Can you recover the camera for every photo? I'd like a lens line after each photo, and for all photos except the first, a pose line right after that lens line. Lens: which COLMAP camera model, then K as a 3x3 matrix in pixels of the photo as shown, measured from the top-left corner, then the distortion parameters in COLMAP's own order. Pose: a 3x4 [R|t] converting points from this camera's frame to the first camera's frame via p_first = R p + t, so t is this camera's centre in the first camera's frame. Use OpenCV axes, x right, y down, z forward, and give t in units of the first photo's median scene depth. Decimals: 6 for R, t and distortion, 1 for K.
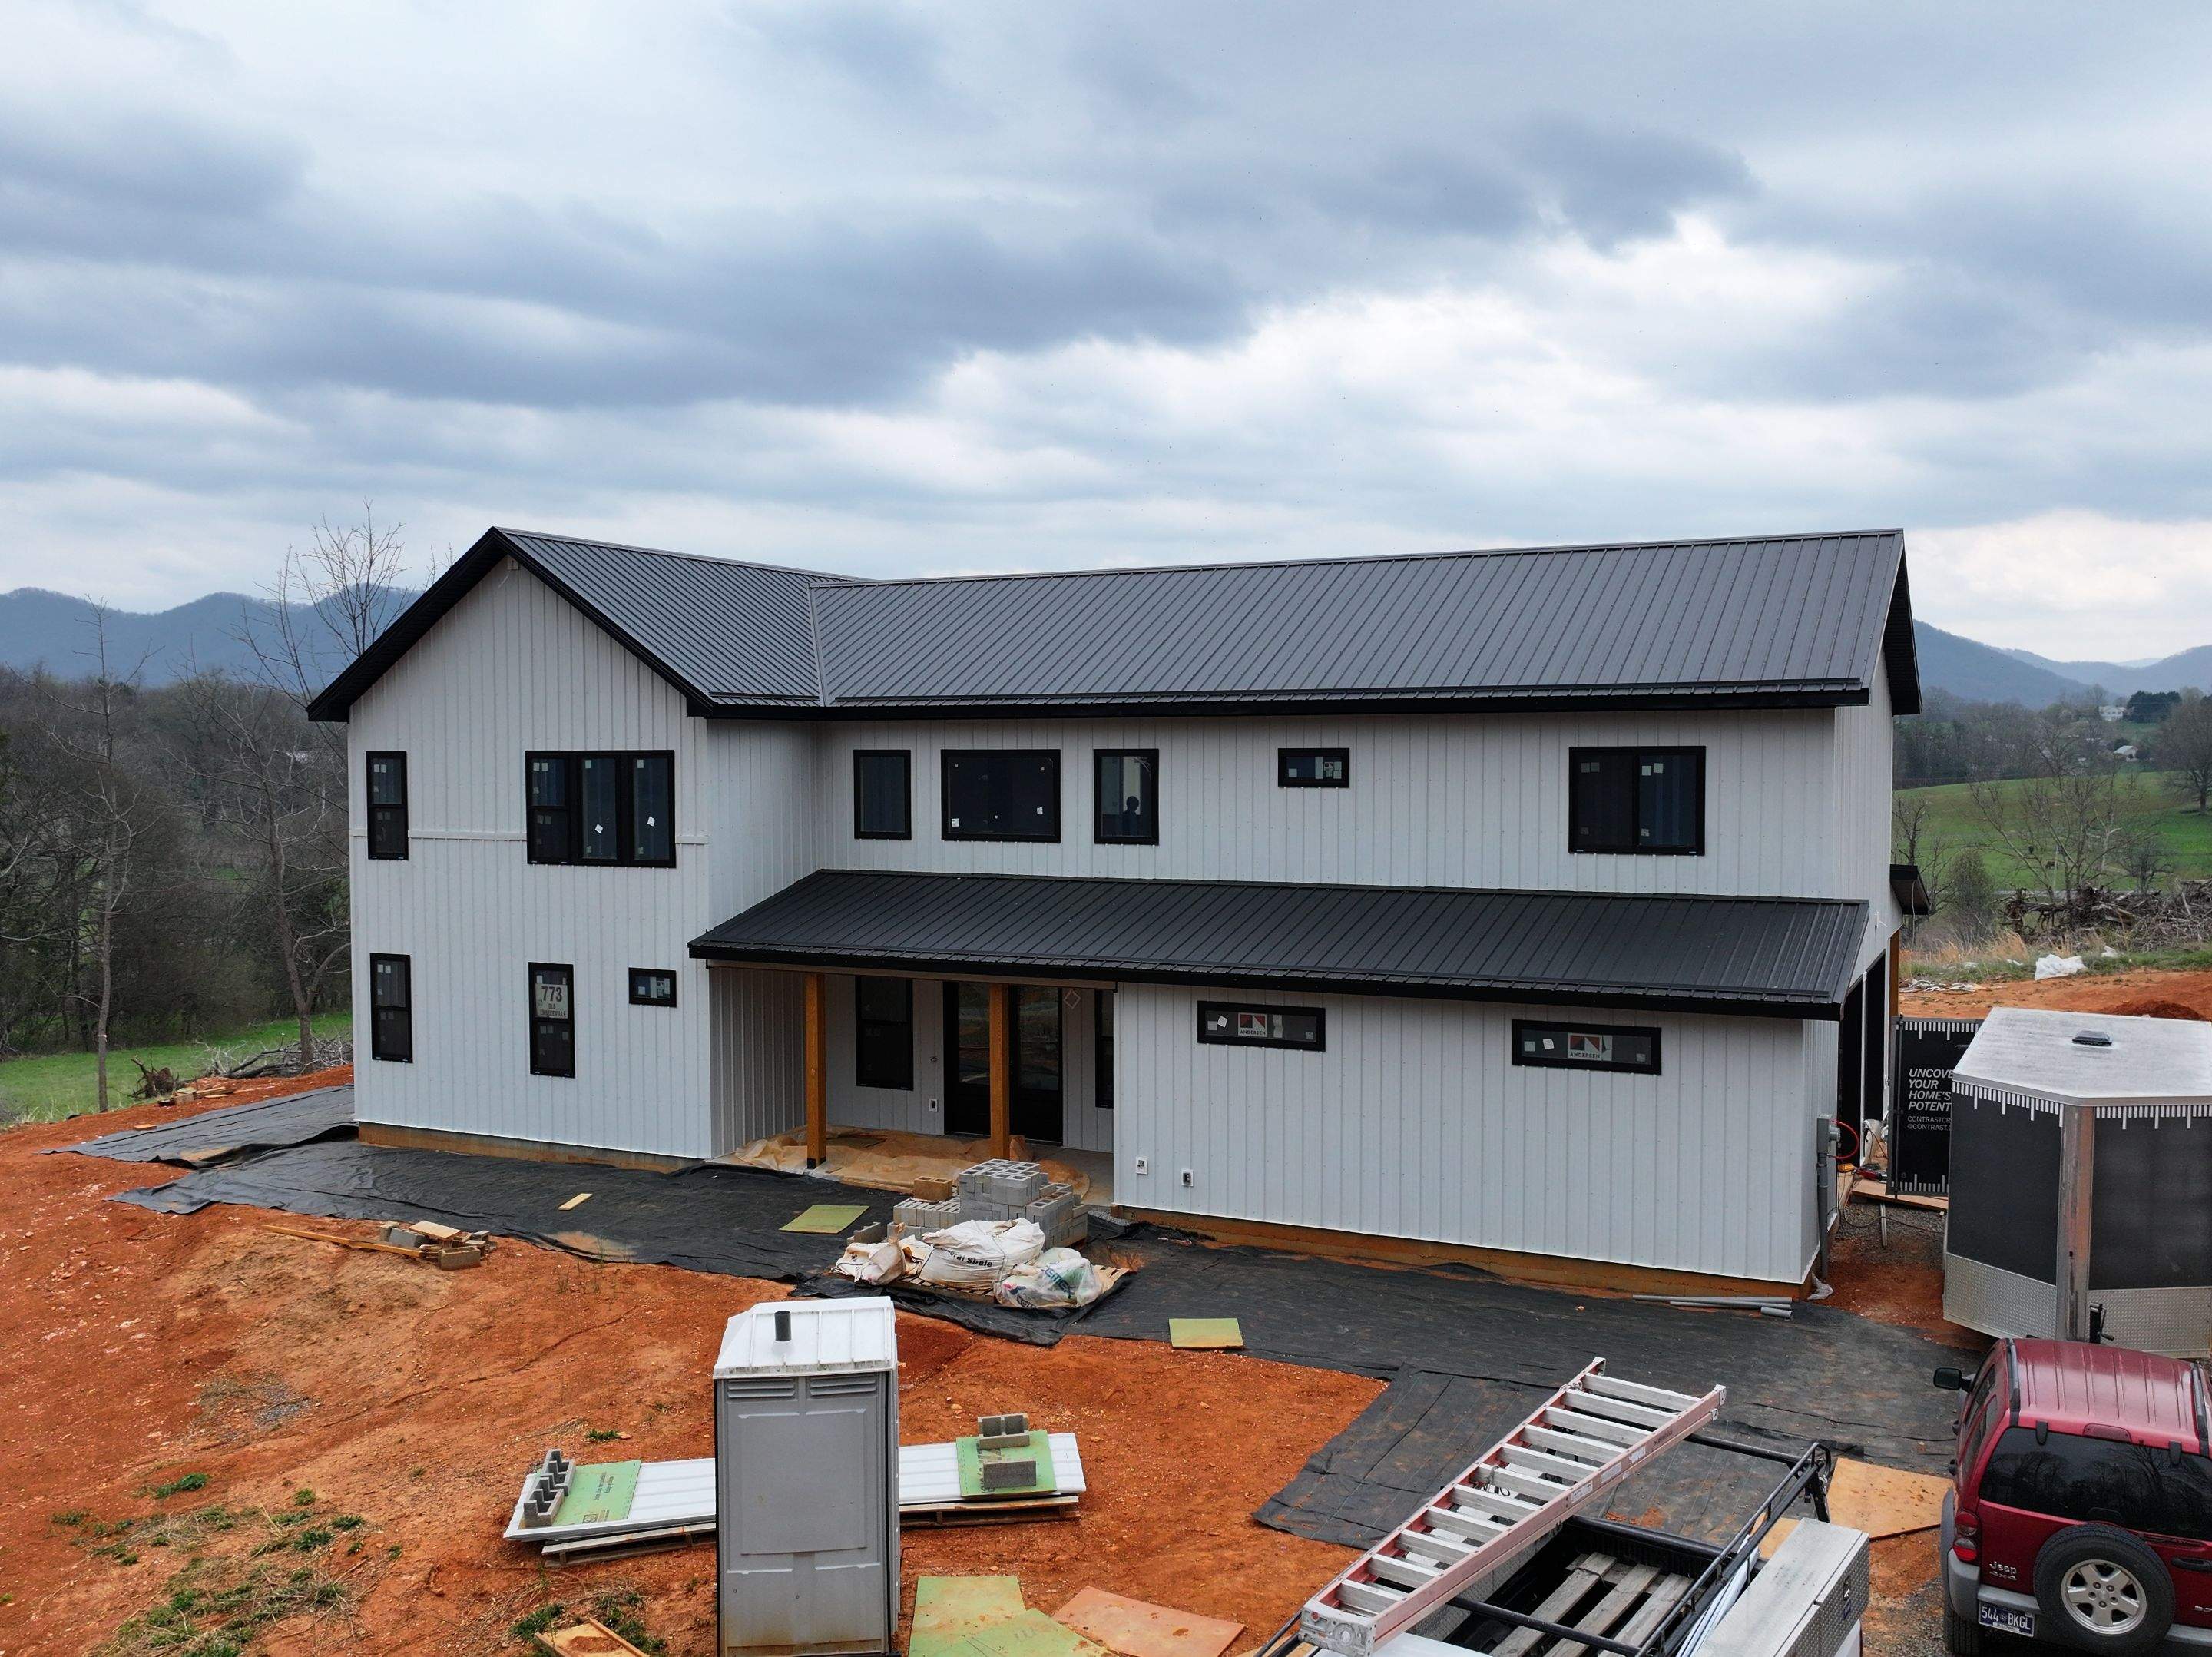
lens RADIAL K [[1940.3, 0, 1105.1], [0, 1940.3, 833.6], [0, 0, 1]] dist [0.012646, -0.017492]
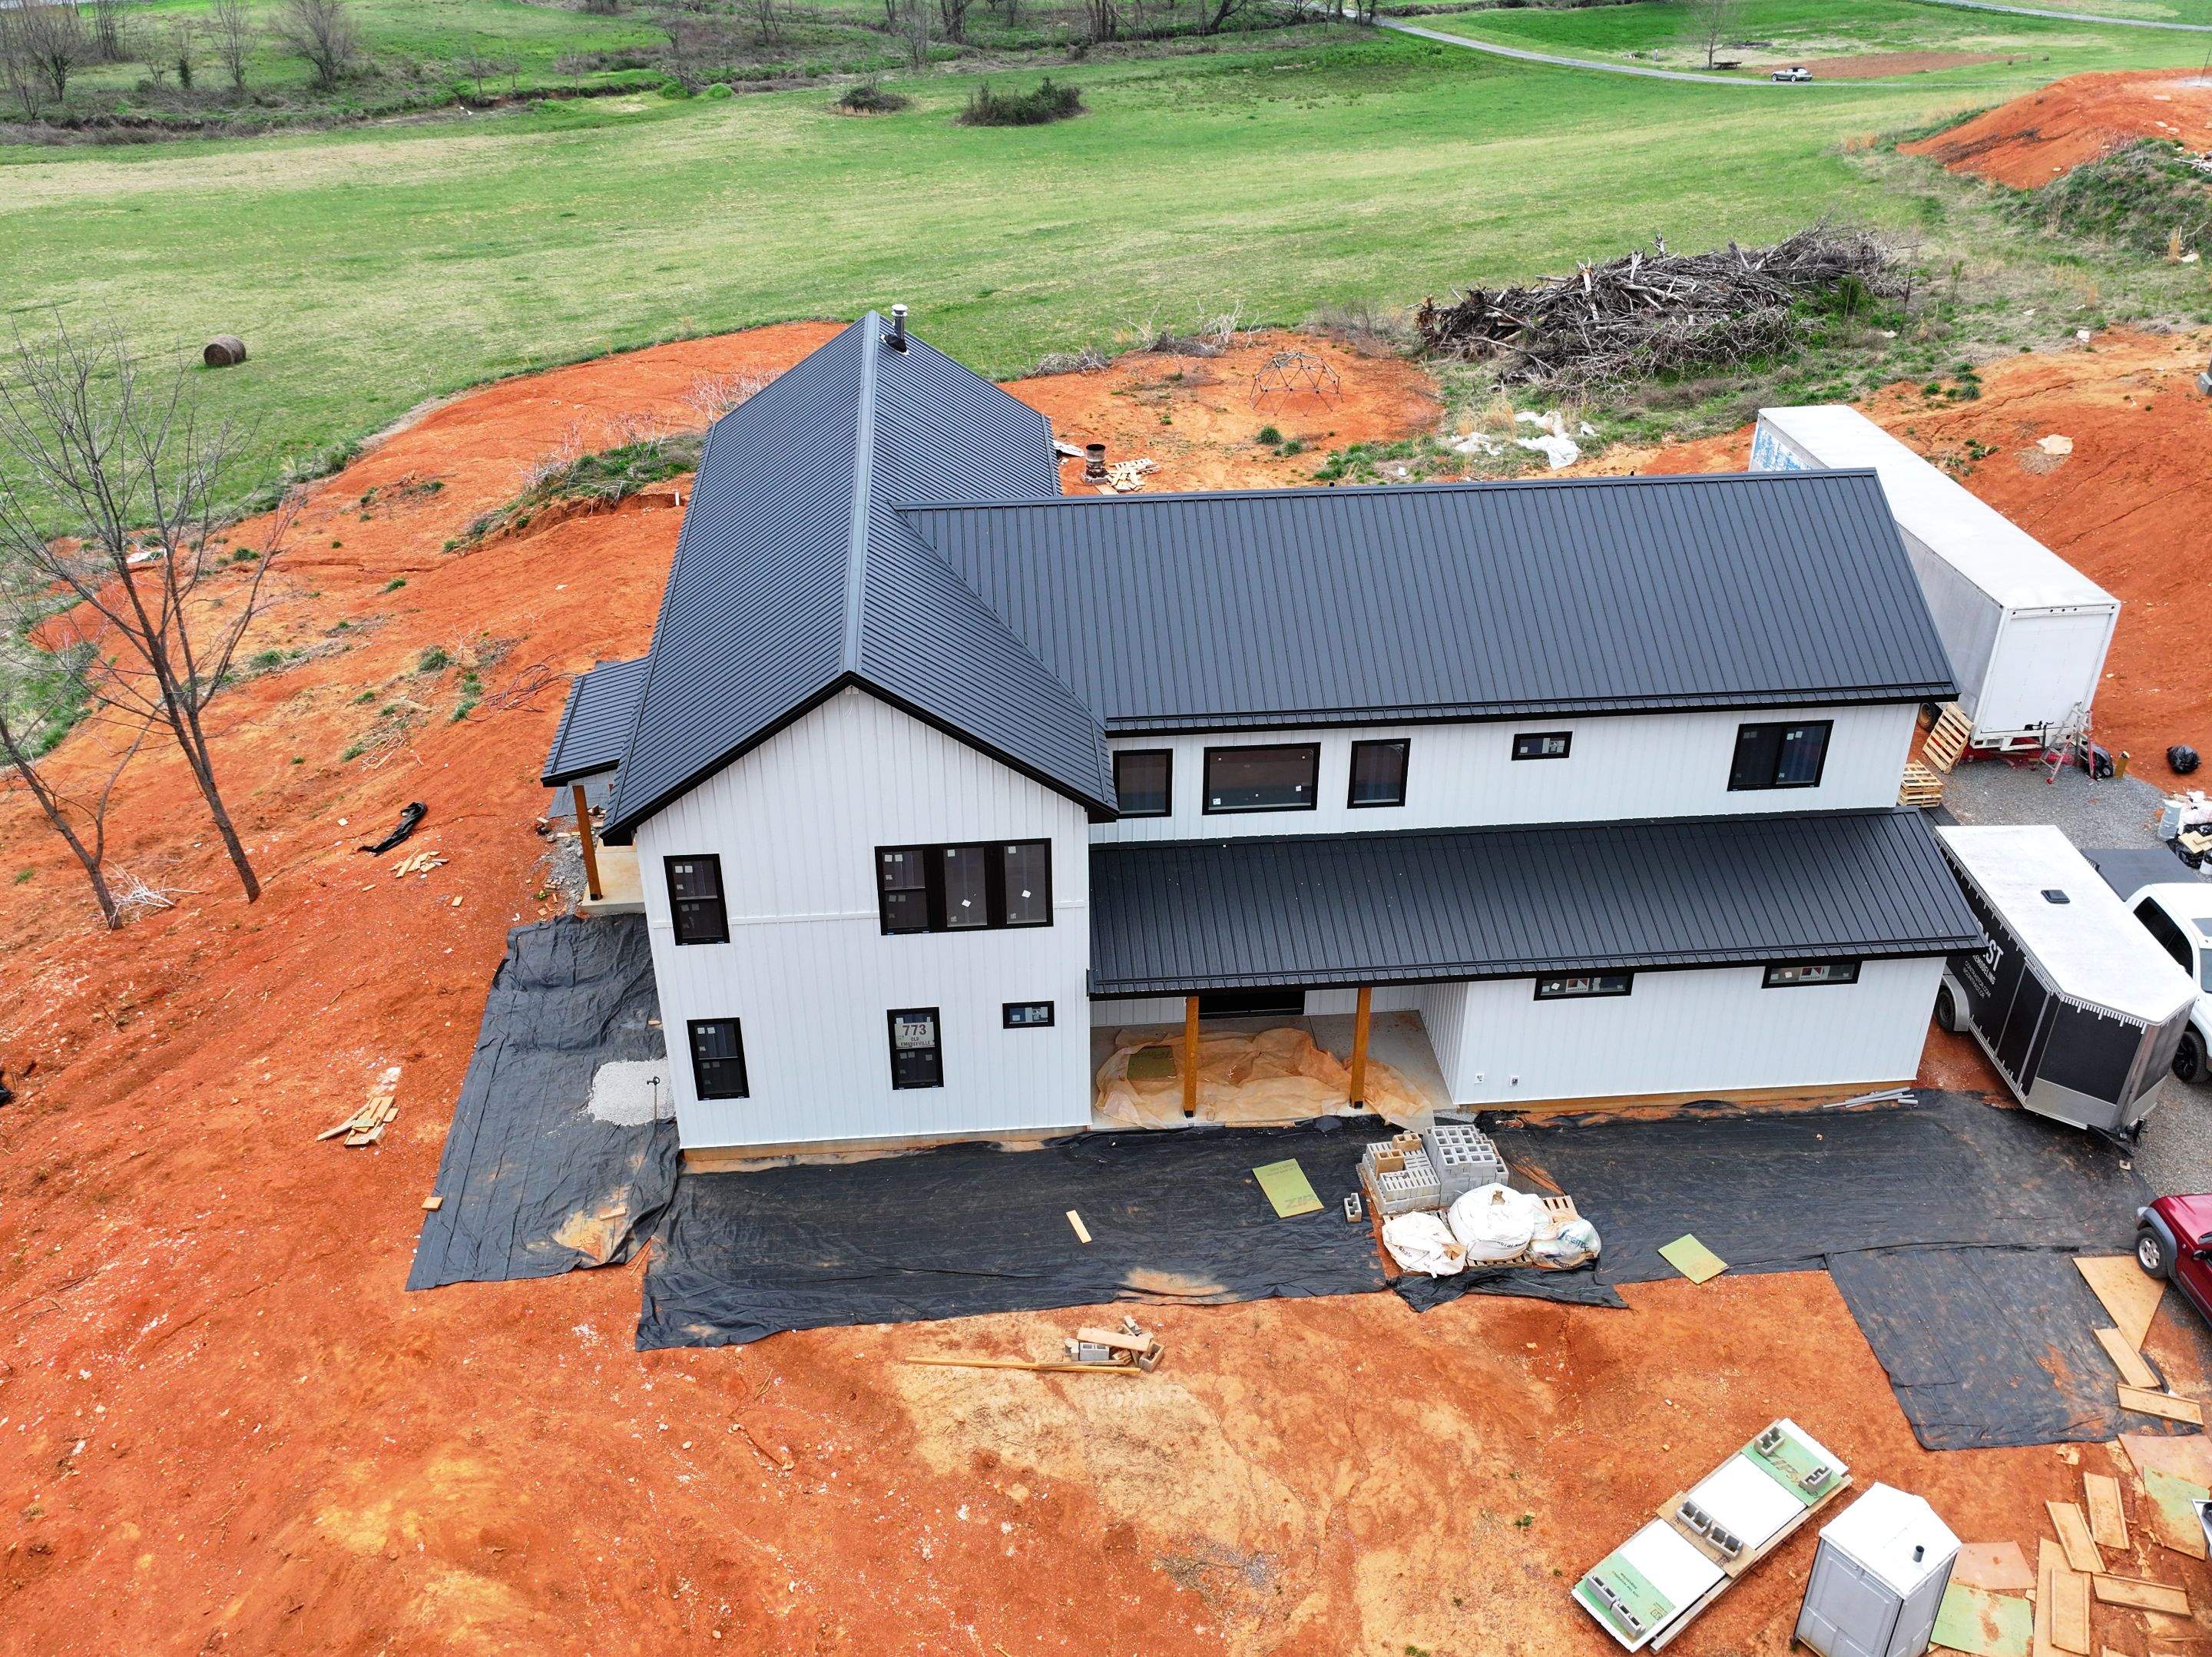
lens RADIAL K [[1944.4, 0, 1104.3], [0, 1944.4, 831.2], [0, 0, 1]] dist [0.008587, -0.004517]
pose [[0.856143, -0.267039, 0.442391, -0.684506], [0.022691, 0.874723, 0.484092, -0.580746], [-0.516241, -0.404414, 0.754947, 0.152547]]
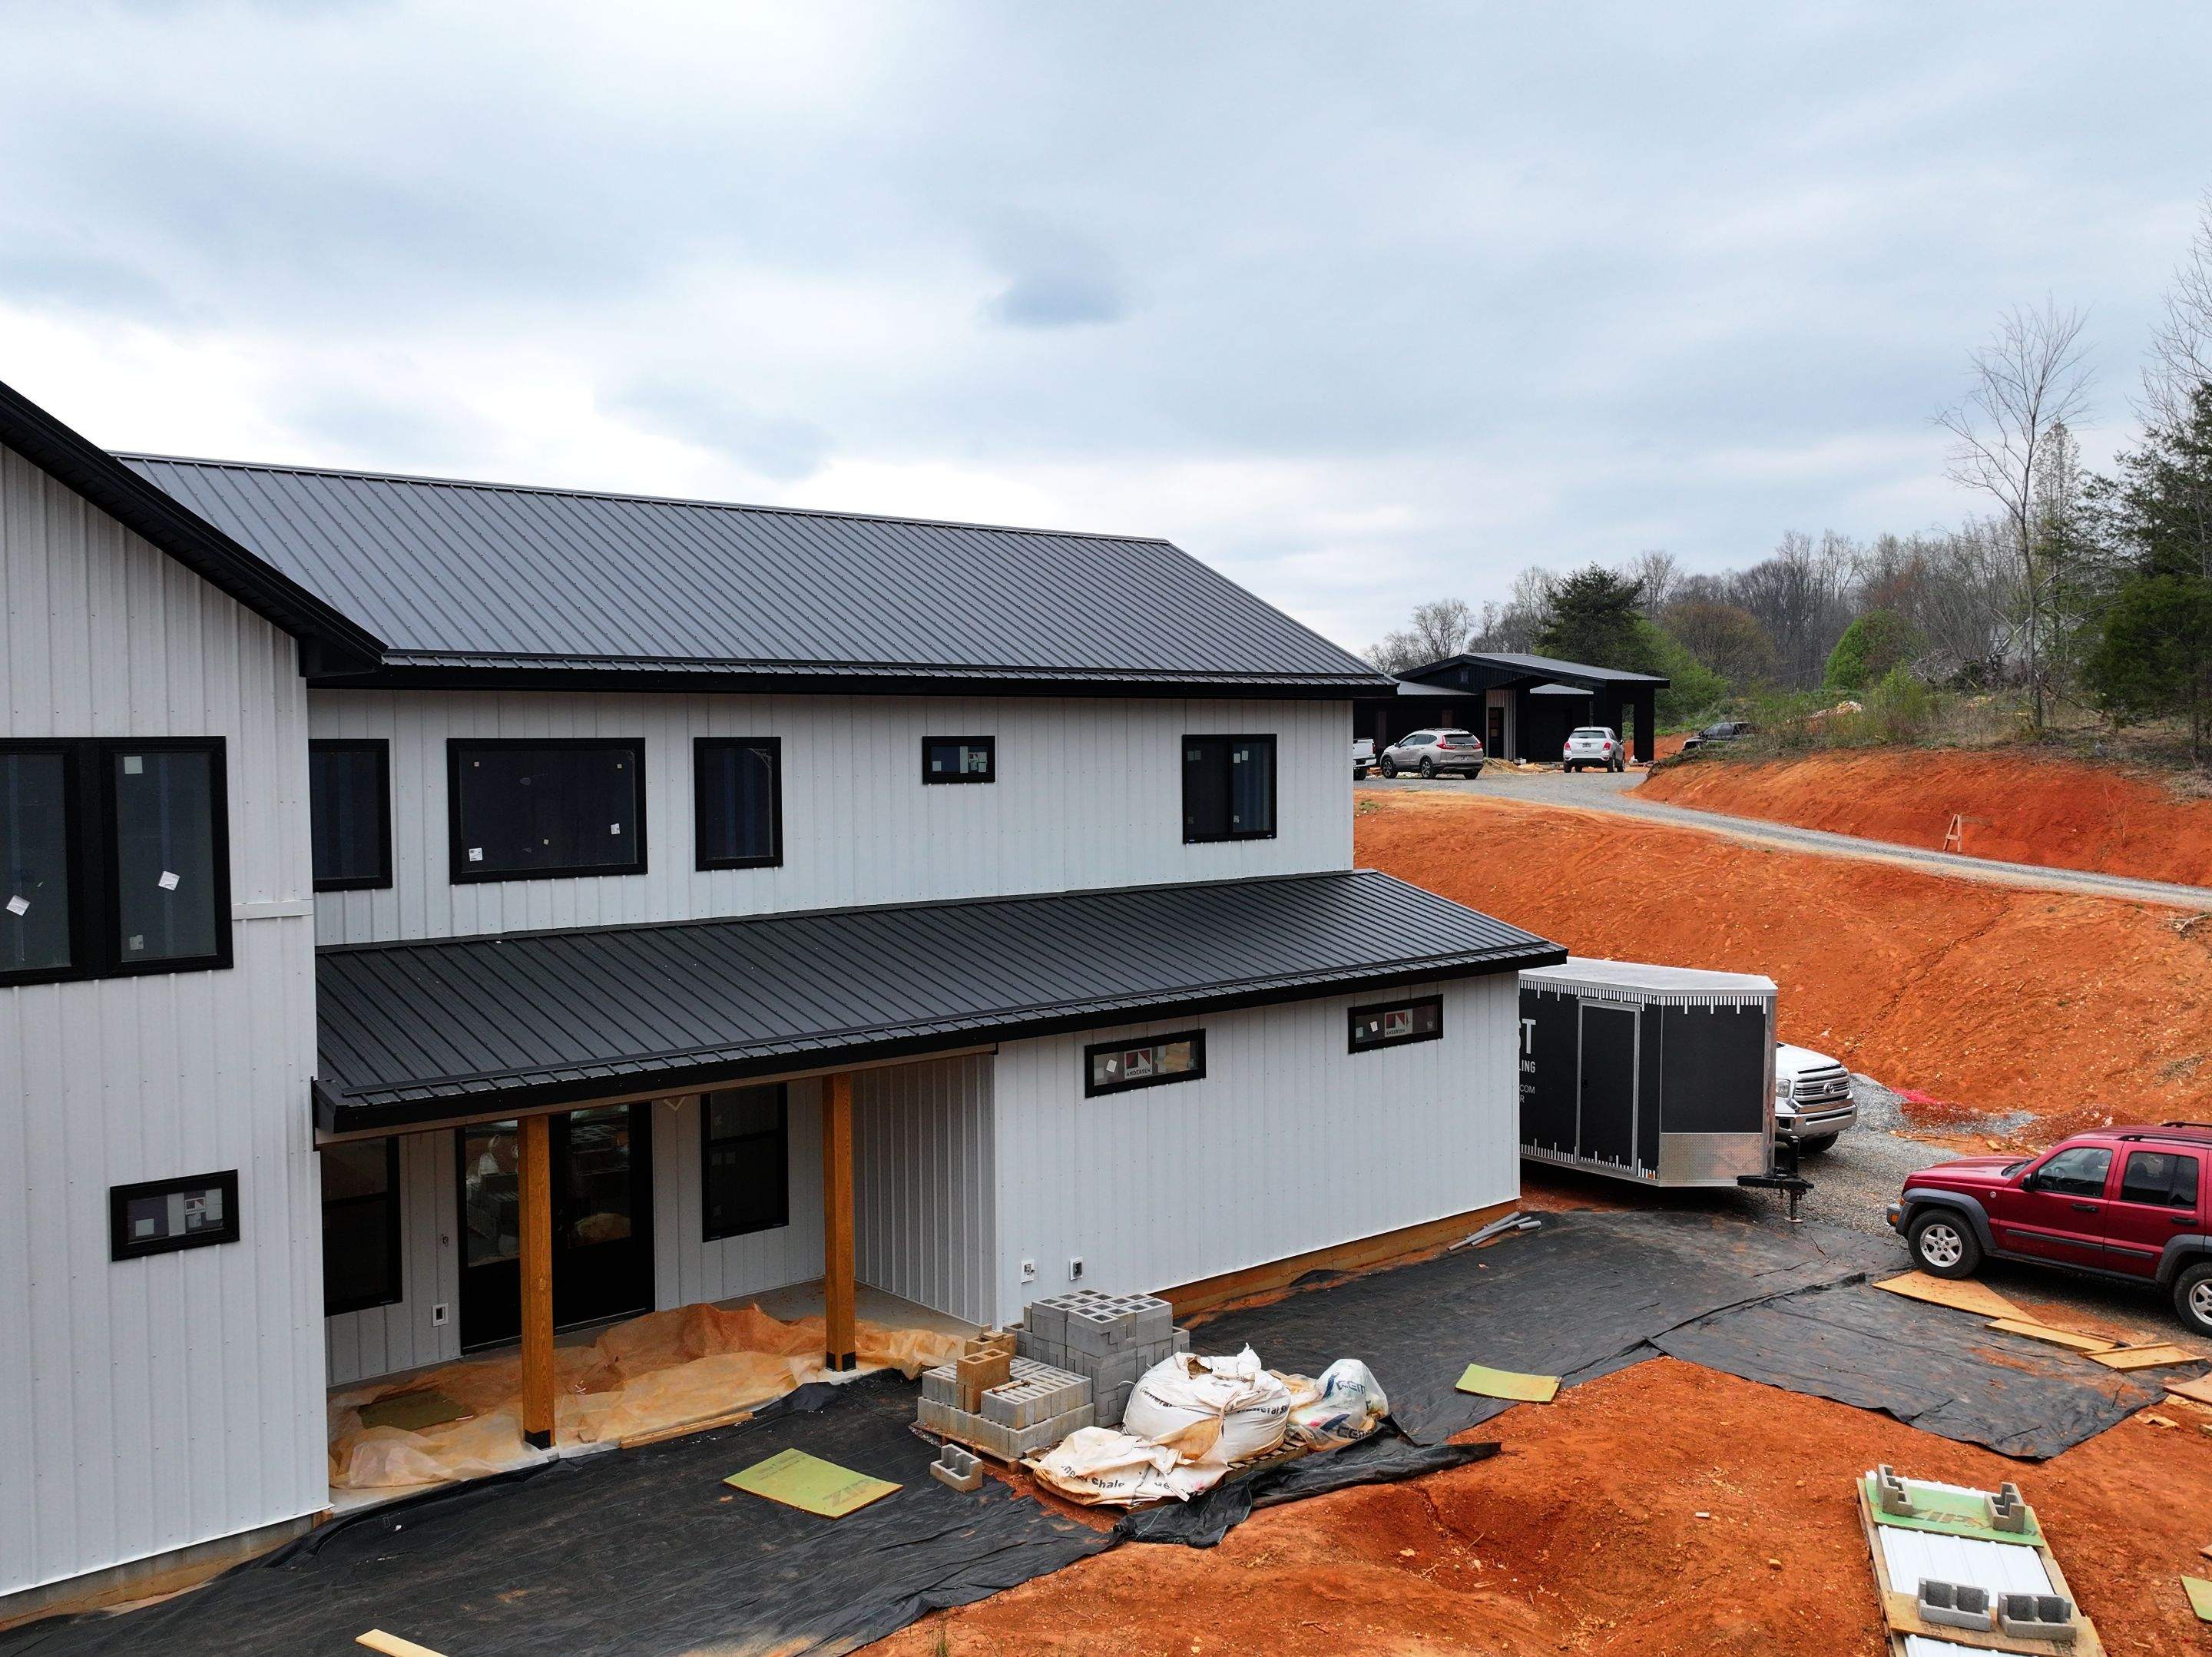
lens RADIAL K [[1940.3, 0, 1105.1], [0, 1940.3, 833.6], [0, 0, 1]] dist [0.012646, -0.017492]
pose [[0.382320, -0.042258, 0.923063, -0.604857], [0.047738, 0.998523, 0.025940, -0.019863], [-0.922796, 0.034147, 0.383772, 0.594543]]
